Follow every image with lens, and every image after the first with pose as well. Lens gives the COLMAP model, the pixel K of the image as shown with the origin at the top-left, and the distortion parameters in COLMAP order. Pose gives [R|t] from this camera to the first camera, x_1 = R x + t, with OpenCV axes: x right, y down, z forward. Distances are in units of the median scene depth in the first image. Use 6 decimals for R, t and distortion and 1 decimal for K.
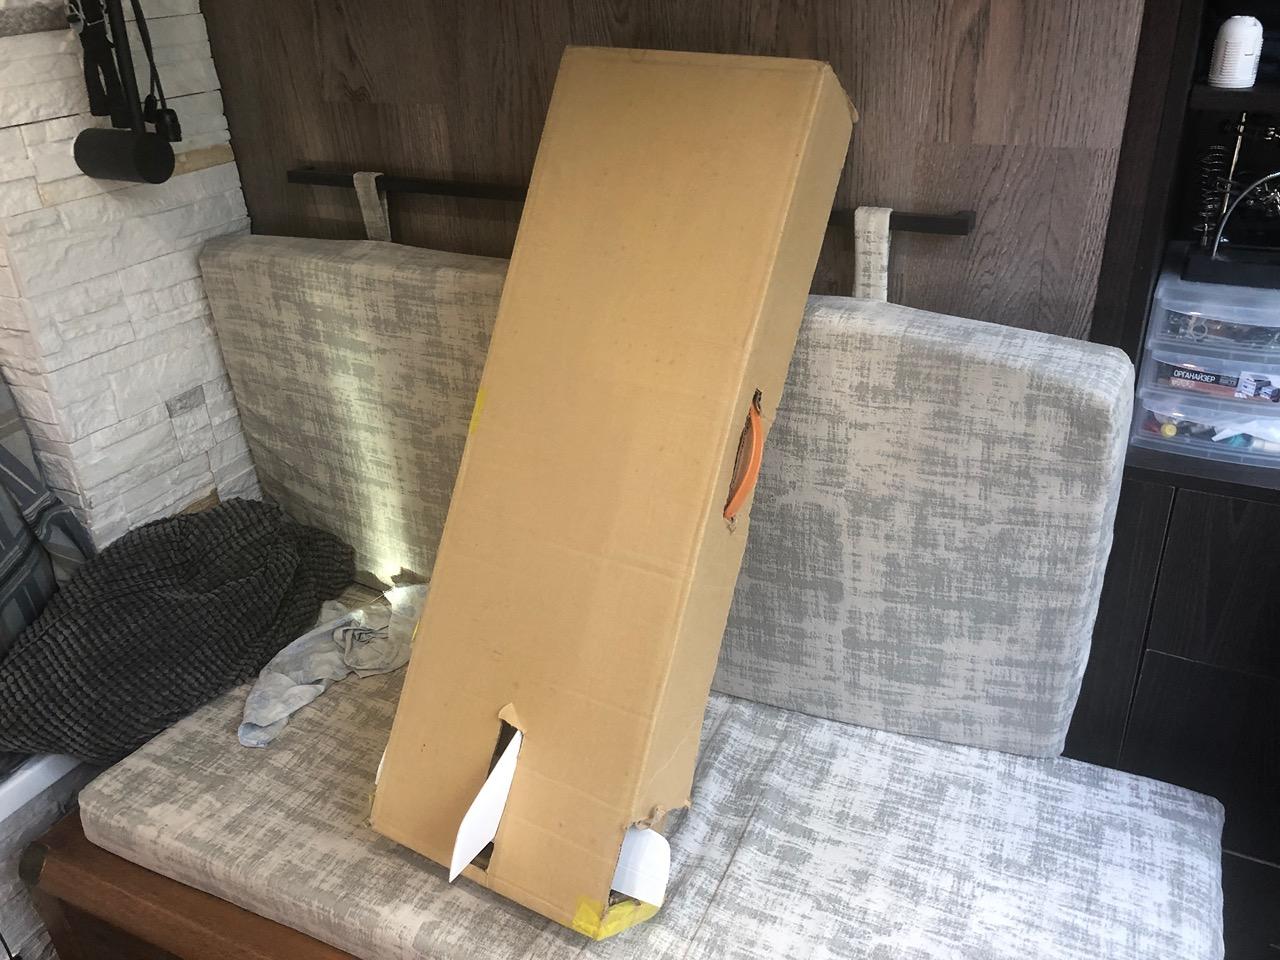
lens RADIAL K [[1043.7, 0, 657.7], [0, 1043.7, 454.2], [0, 0, 1]] dist [0.039267, -0.038979]
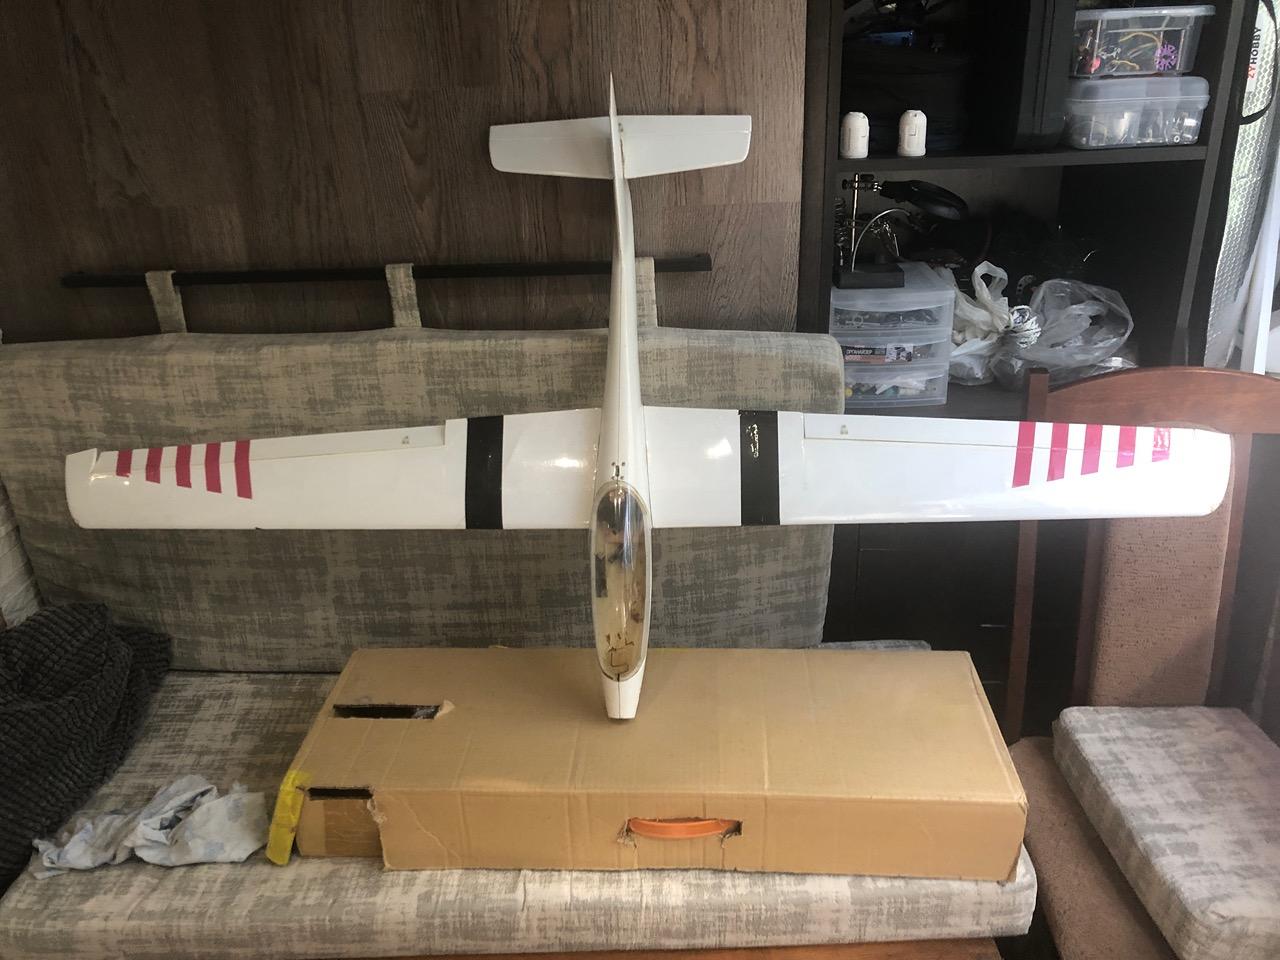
lens RADIAL K [[1043.7, 0, 641.2], [0, 1043.7, 457.3], [0, 0, 1]] dist [0.039267, -0.038979]
pose [[0.897027, -0.161926, 0.411246, -0.347632], [0.192077, 0.980833, -0.032769, 0.053592], [-0.398057, 0.108386, 0.910935, -0.169092]]
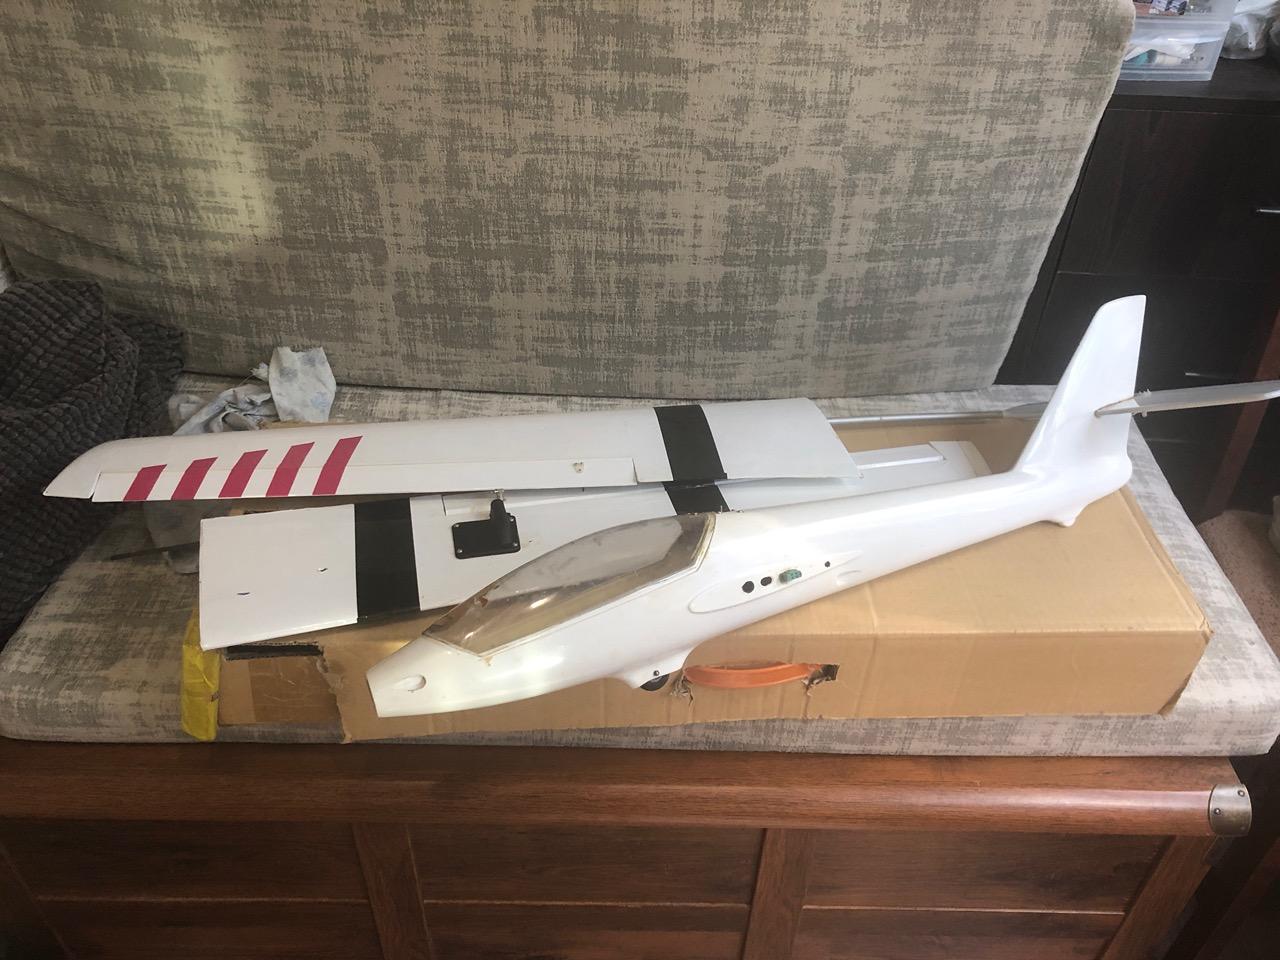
lens RADIAL K [[1043.7, 0, 631.9], [0, 1043.7, 446.6], [0, 0, 1]] dist [0.039267, -0.038979]
pose [[0.900950, -0.214858, 0.376994, -0.387821], [0.132803, 0.963649, 0.231828, 0.046971], [-0.413100, -0.158800, 0.896734, 0.164484]]
